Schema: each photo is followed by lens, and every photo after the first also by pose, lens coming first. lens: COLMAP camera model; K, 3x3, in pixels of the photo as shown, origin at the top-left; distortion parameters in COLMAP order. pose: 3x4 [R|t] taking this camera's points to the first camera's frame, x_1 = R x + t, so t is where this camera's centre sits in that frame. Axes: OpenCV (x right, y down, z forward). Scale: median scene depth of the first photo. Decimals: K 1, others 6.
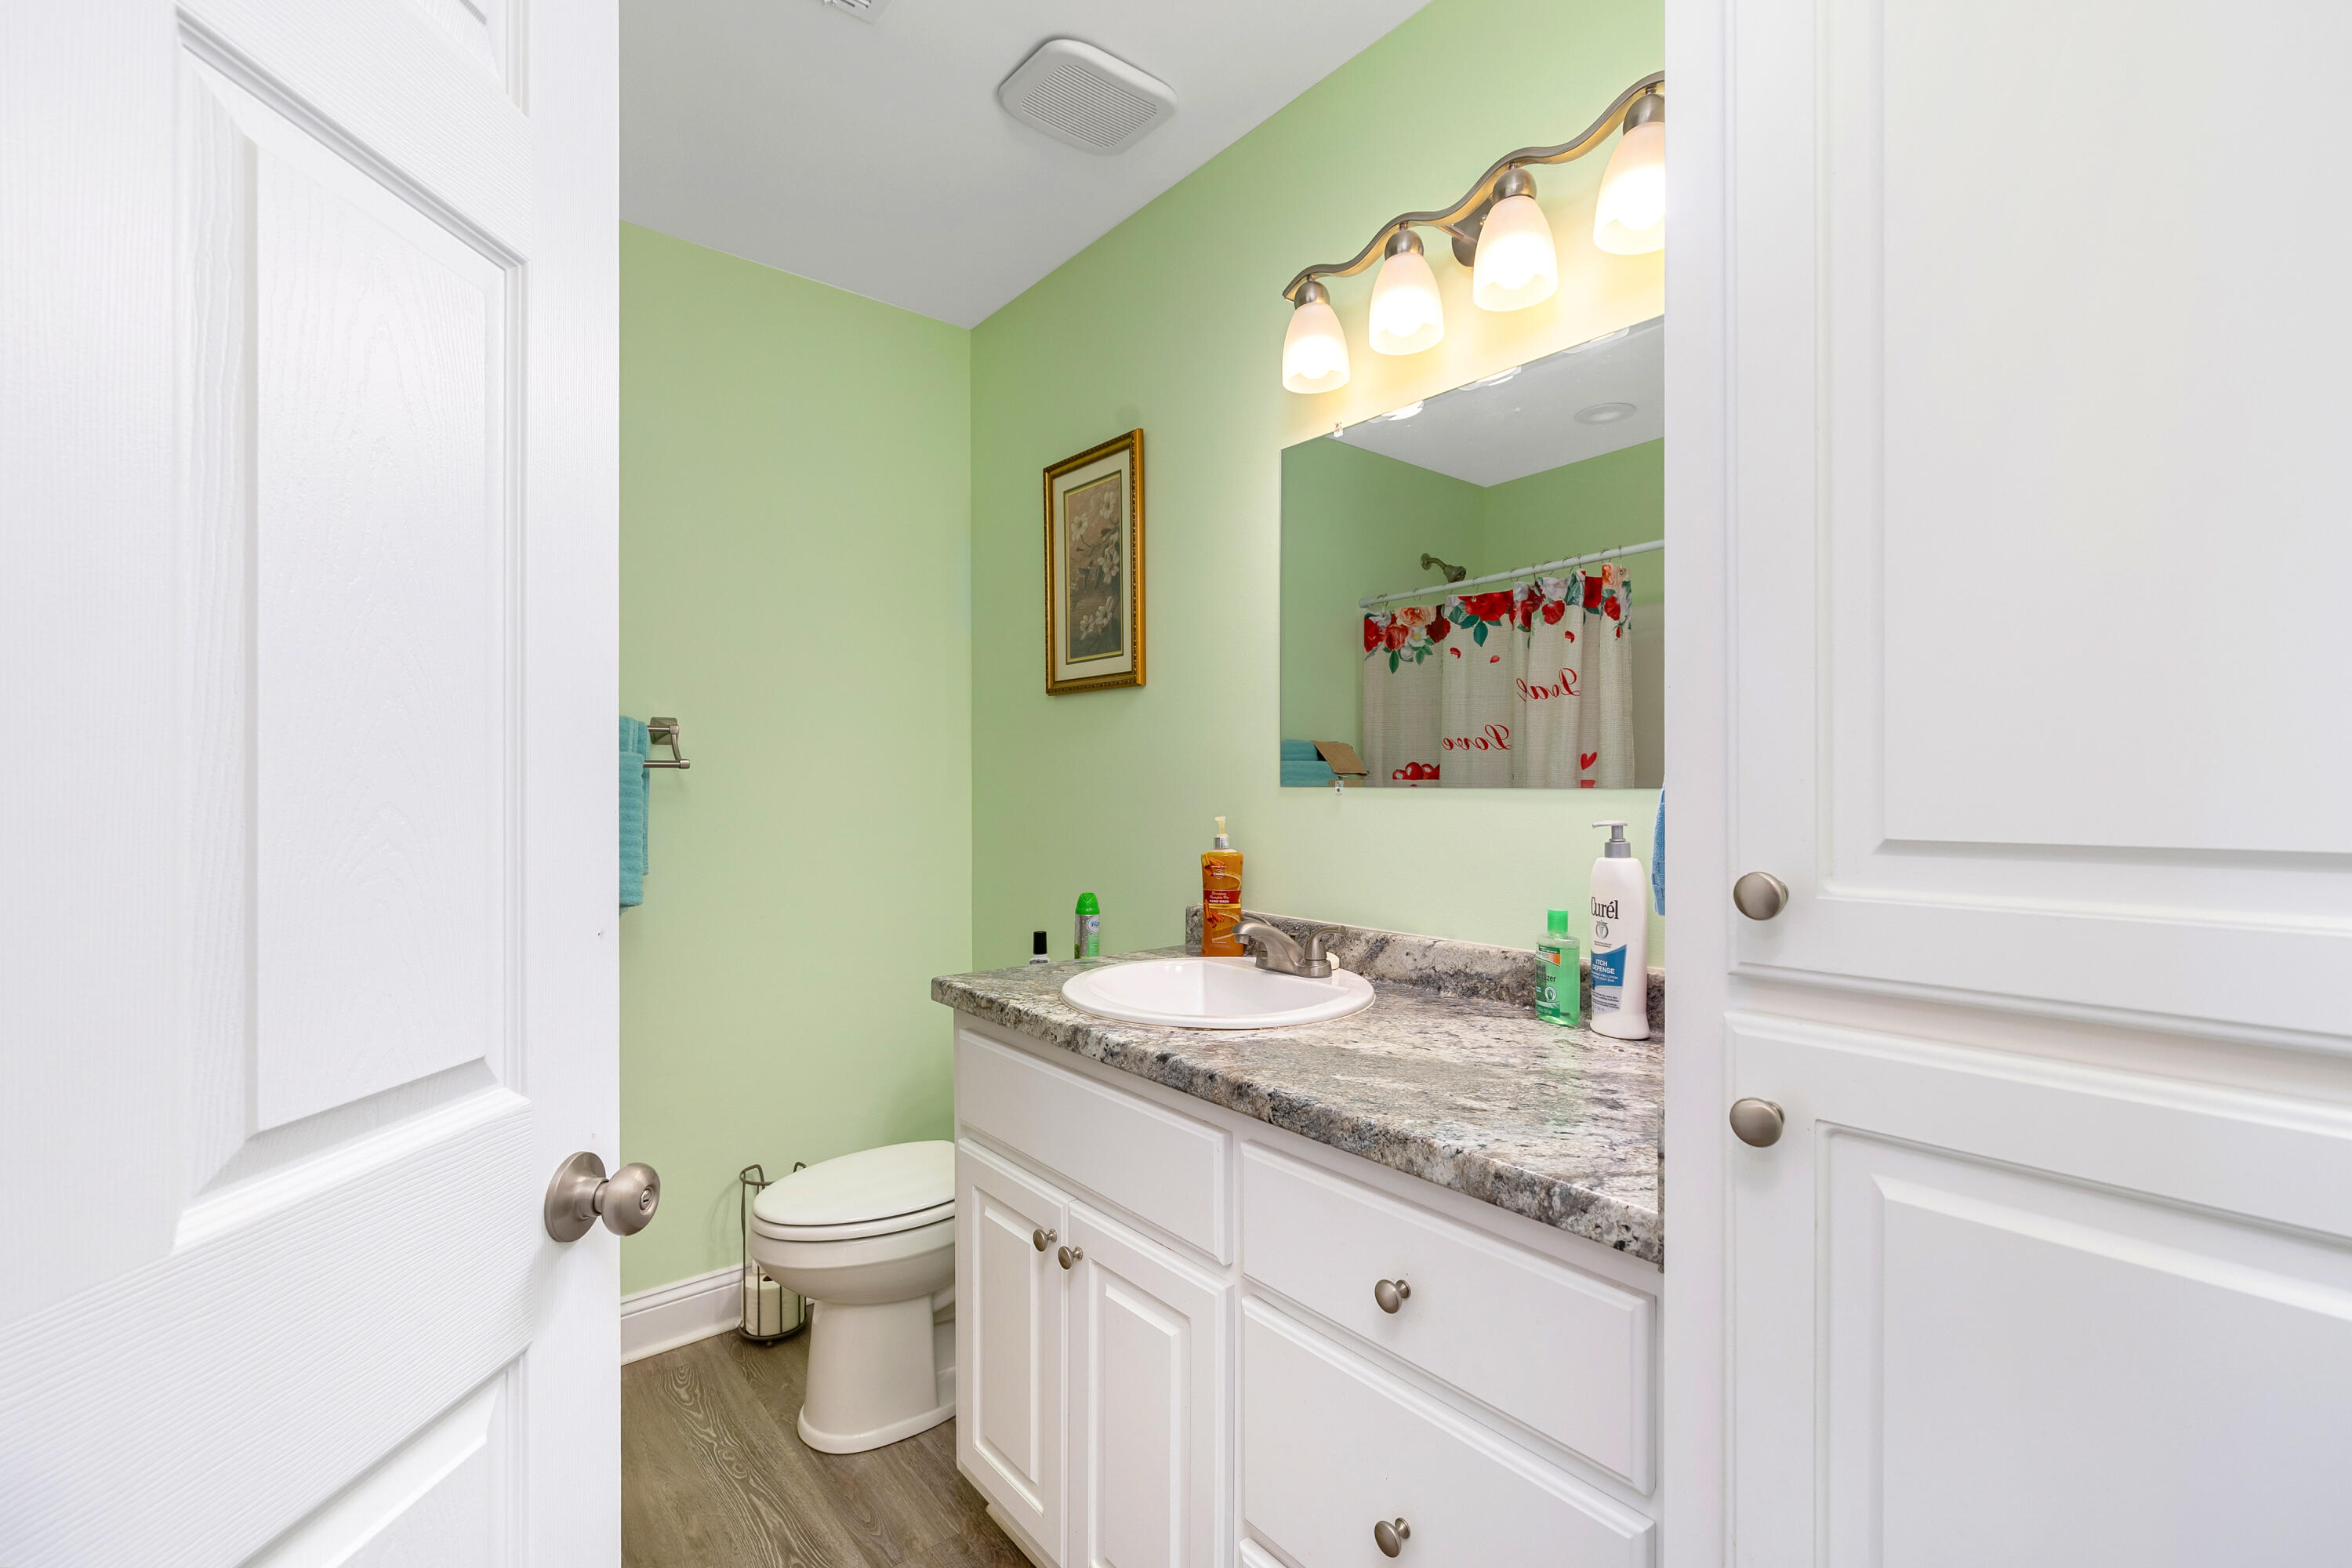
lens RADIAL K [[1005.7, 0, 1178.4], [0, 1005.7, 761.1], [0, 0, 1]] dist [0.001572, 0.000416]
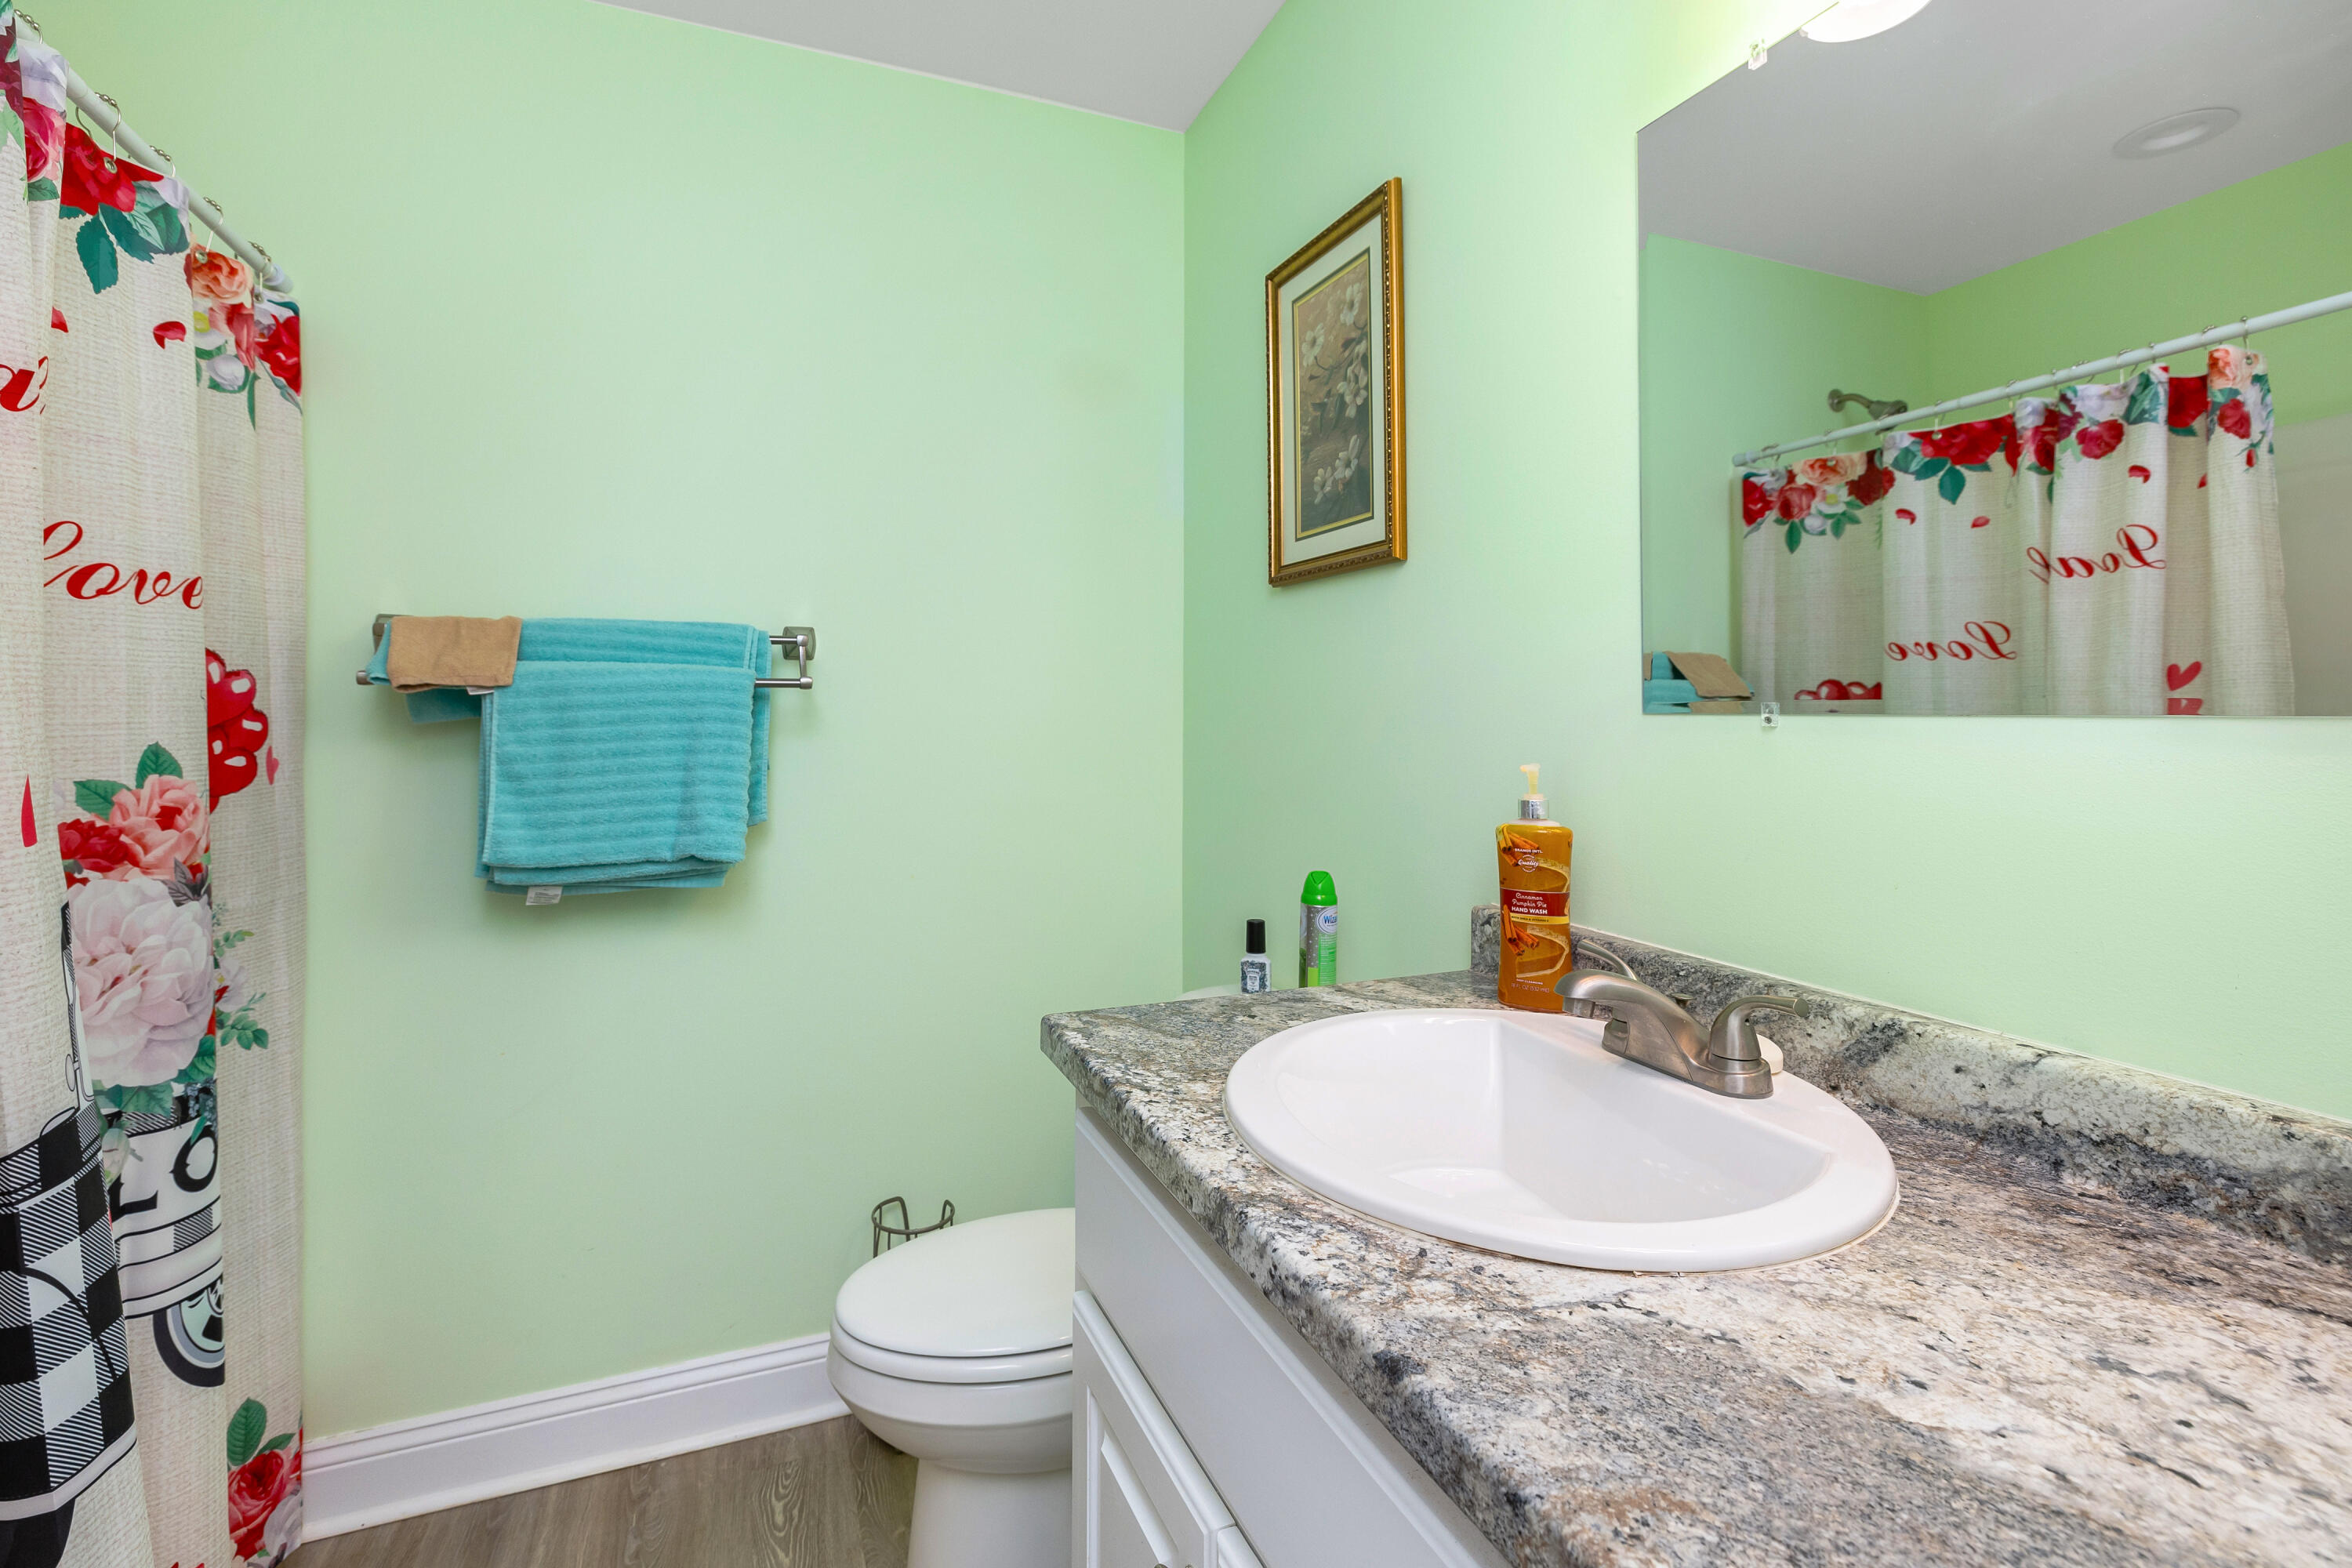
lens RADIAL K [[1058.5, 0, 1116.1], [0, 1058.5, 674.2], [0, 0, 1]] dist [0.002589, 0.008061]
pose [[0.946120, -0.006862, -0.323743, 0.010428], [0.003301, 0.999928, -0.011547, 0.006477], [0.323799, 0.009856, 0.946074, 0.260687]]
